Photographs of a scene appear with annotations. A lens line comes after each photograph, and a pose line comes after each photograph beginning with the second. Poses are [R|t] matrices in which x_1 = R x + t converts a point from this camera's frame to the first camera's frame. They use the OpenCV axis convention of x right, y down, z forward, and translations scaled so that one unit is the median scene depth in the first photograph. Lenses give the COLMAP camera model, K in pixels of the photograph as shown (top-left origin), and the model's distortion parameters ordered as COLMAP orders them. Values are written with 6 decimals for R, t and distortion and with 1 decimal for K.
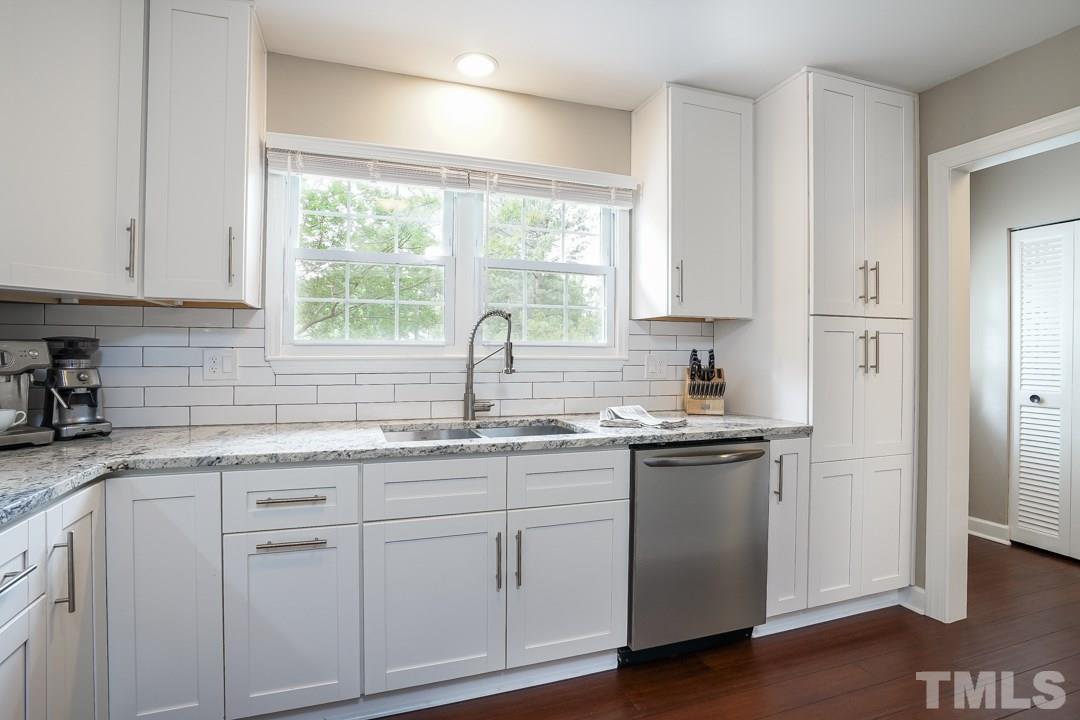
lens RADIAL K [[513.4, 0, 537.9], [0, 513.4, 349.0], [0, 0, 1]] dist [-0.040313, 0.013460]
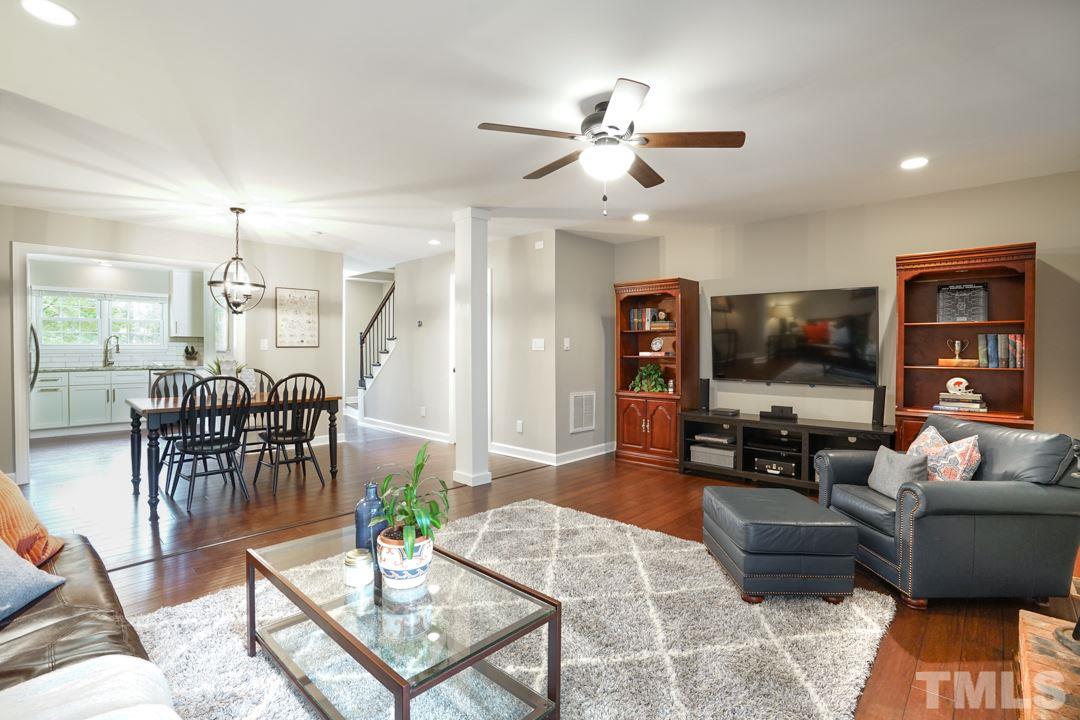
lens RADIAL K [[513.4, 0, 519.1], [0, 513.4, 326.5], [0, 0, 1]] dist [-0.040313, 0.013460]
pose [[0.894158, 0.017746, 0.447399, 1.027475], [-0.001253, 0.999309, -0.037134, -0.013014], [-0.447749, 0.032643, 0.893563, -4.002585]]
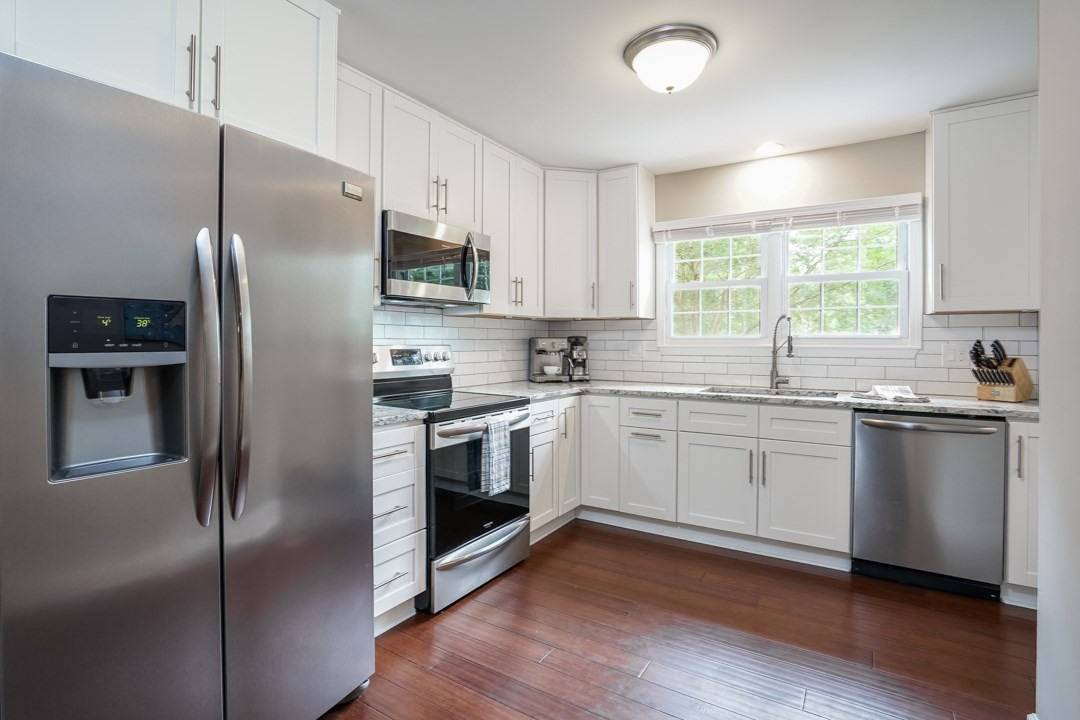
lens RADIAL K [[513.4, 0, 555.1], [0, 513.4, 350.7], [0, 0, 1]] dist [-0.040313, 0.013460]
pose [[0.642442, 0.010297, -0.766265, 0.726148], [0.004926, 0.999834, 0.017566, 0.000601], [0.766318, -0.015059, 0.642285, -0.519324]]
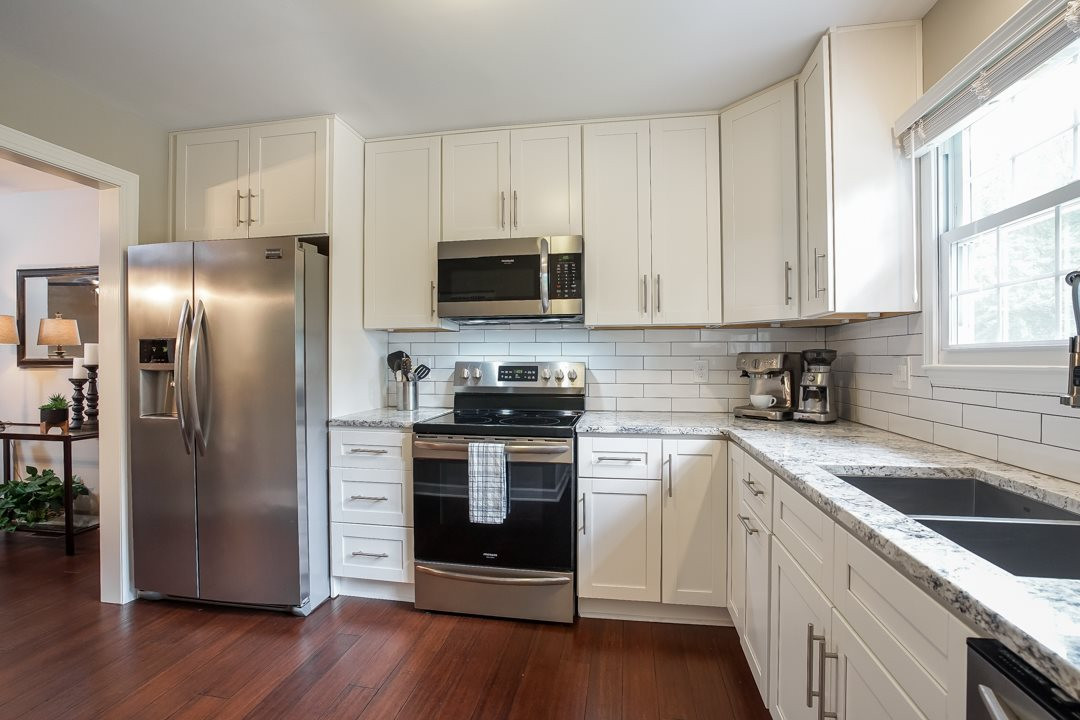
lens RADIAL K [[513.4, 0, 530.2], [0, 513.4, 361.4], [0, 0, 1]] dist [-0.040313, 0.013460]
pose [[-0.464673, 0.000791, -0.885482, 0.644779], [0.002554, 0.999997, -0.000446, 0.007440], [0.885479, -0.002469, -0.464673, 0.917666]]
